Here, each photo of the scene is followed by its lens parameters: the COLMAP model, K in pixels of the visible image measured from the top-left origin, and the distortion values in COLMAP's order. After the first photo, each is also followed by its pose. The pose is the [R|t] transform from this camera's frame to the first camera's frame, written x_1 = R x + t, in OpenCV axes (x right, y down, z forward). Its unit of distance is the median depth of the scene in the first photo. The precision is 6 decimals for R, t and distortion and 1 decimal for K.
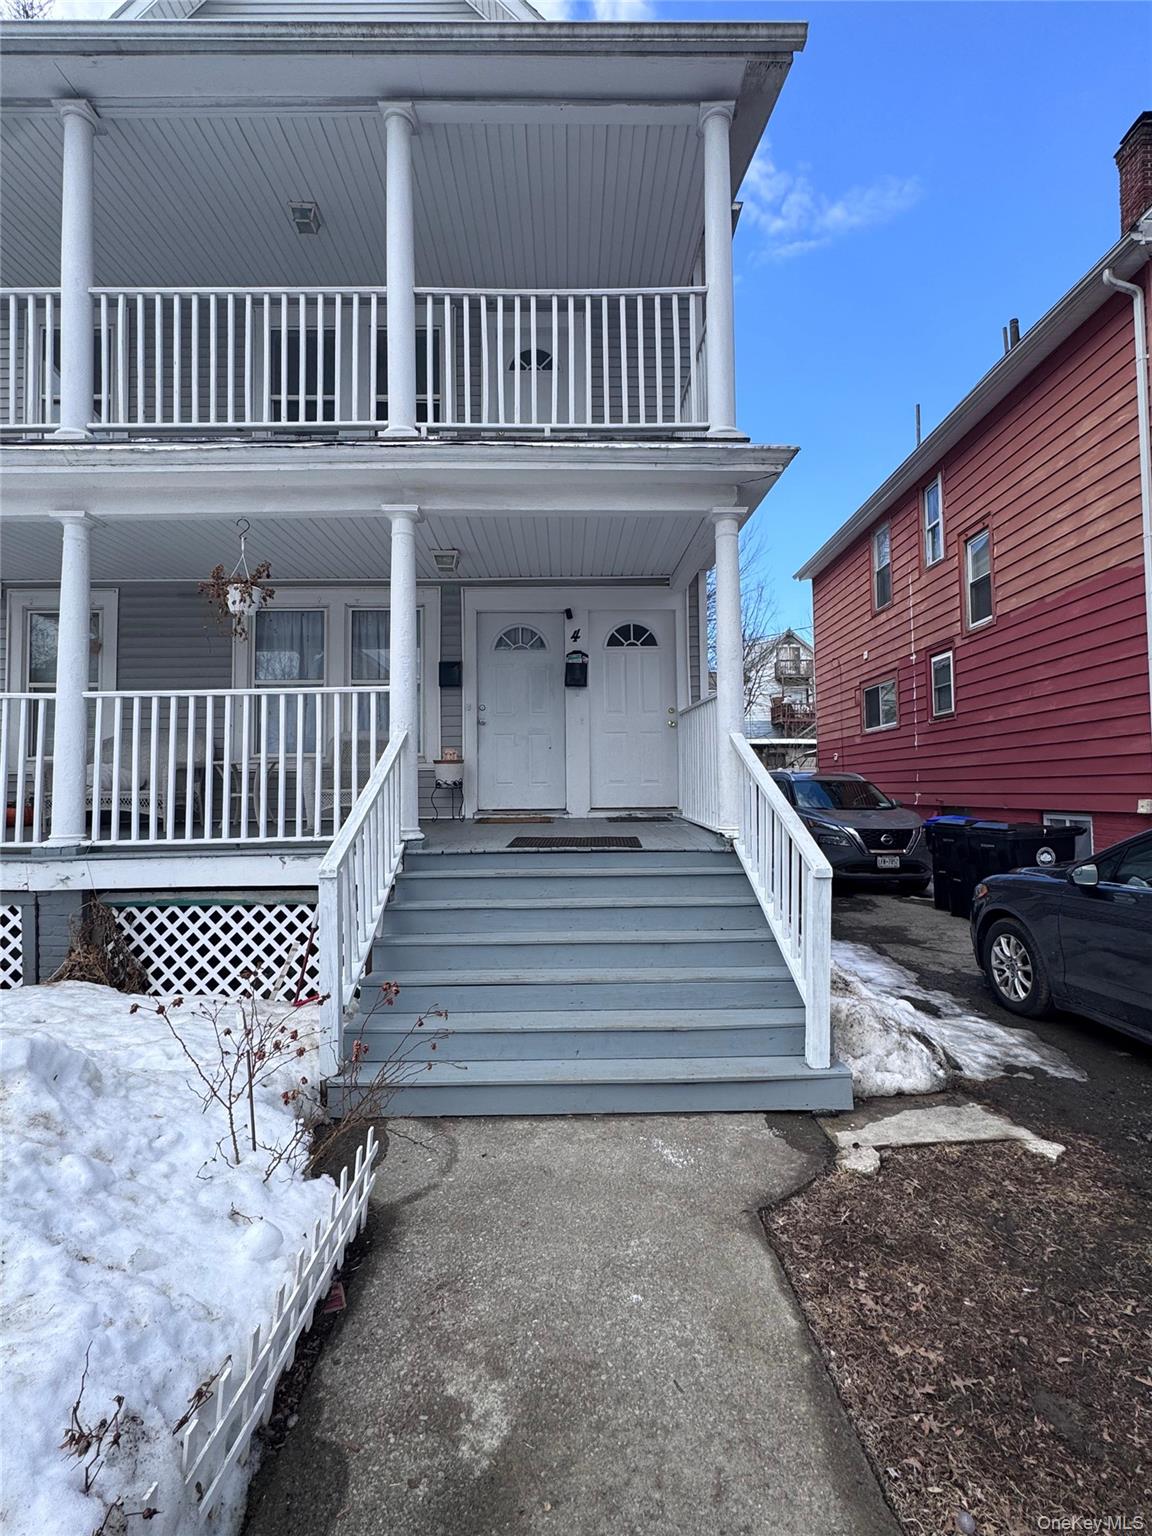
lens RADIAL K [[741.7, 0, 576.0], [0, 741.7, 768.0], [0, 0, 1]] dist [-0.003596, 0.000158]
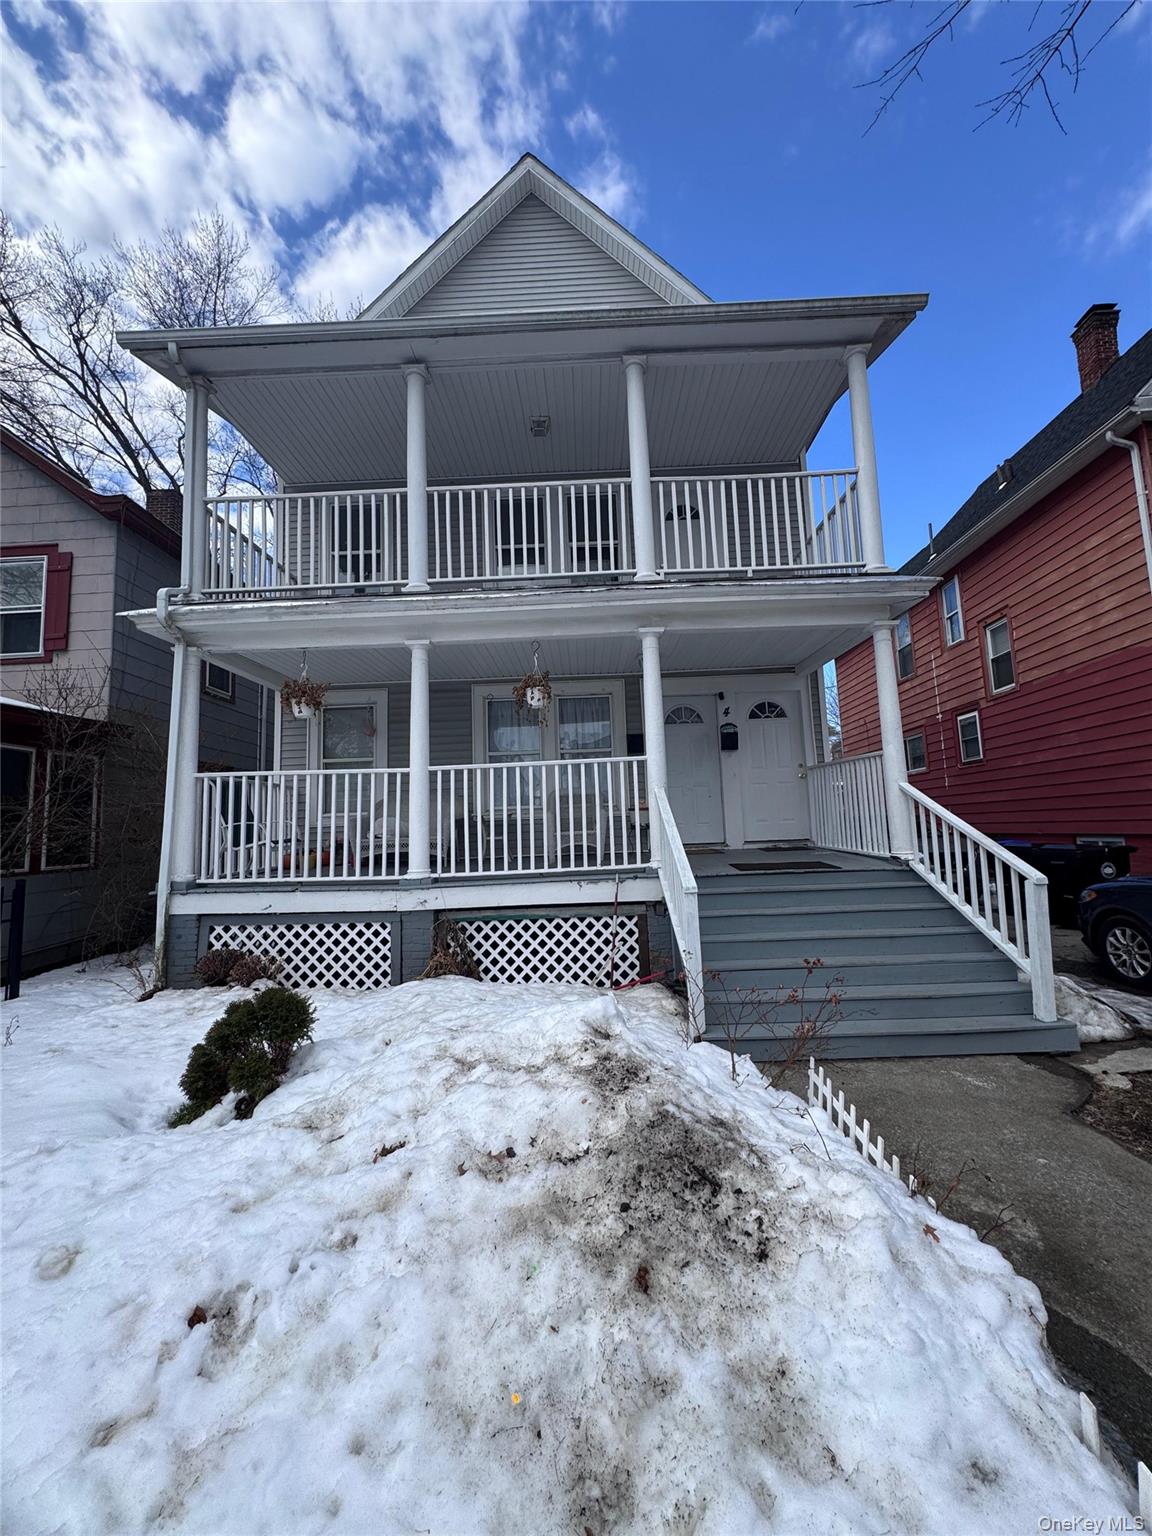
lens RADIAL K [[610.4, 0, 578.9], [0, 610.4, 767.8], [0, 0, 1]] dist [-0.002812, -0.000526]
pose [[0.999151, -0.029493, -0.028756, -0.342396], [0.027388, 0.997100, -0.071010, -0.010749], [0.030767, 0.070162, 0.997061, -0.139735]]
